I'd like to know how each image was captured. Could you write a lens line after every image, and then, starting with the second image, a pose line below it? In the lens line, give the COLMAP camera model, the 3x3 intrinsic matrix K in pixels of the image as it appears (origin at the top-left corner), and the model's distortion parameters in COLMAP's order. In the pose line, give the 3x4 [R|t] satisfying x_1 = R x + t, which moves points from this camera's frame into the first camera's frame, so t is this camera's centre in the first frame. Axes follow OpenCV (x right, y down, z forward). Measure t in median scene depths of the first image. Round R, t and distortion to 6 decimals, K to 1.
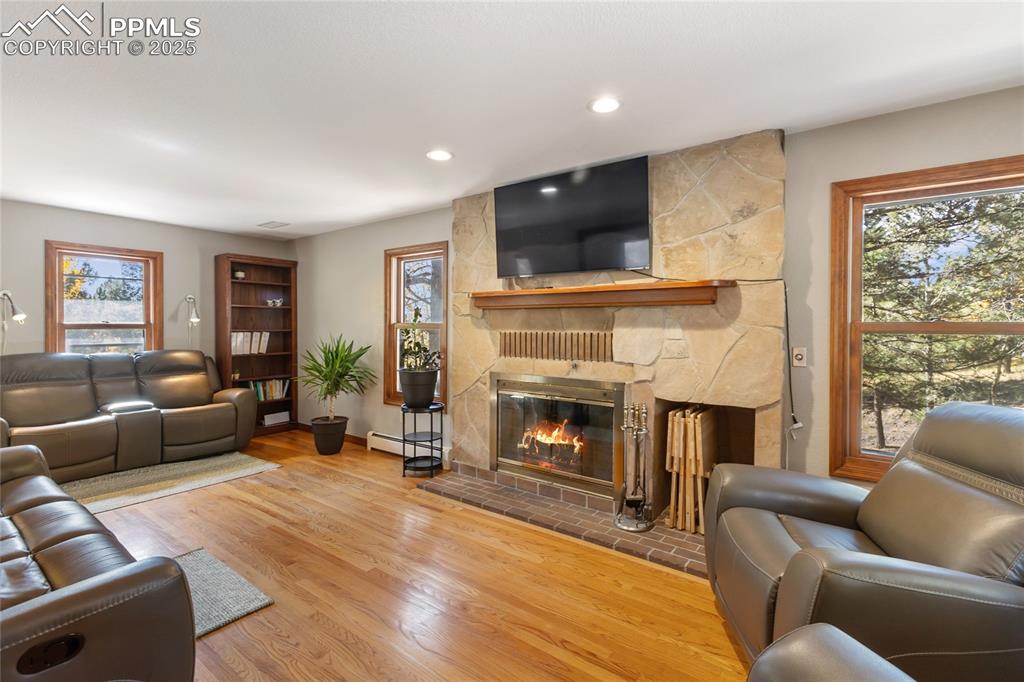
lens RADIAL K [[469.4, 0, 511.8], [0, 469.4, 332.3], [0, 0, 1]] dist [0.001919, -0.000193]
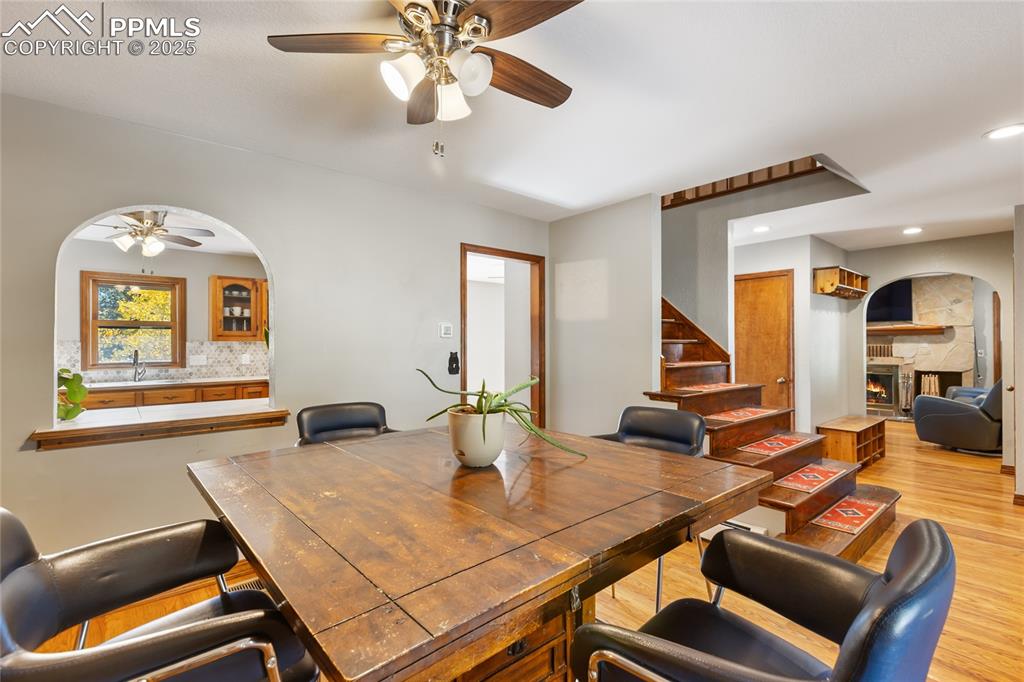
lens RADIAL K [[469.4, 0, 512.0], [0, 469.4, 345.5], [0, 0, 1]] dist [0.001919, -0.000193]
pose [[0.976924, -0.004077, -0.213547, -1.379247], [0.001068, 0.999899, -0.014204, 0.039301], [0.213583, 0.013648, 0.976830, -2.121265]]
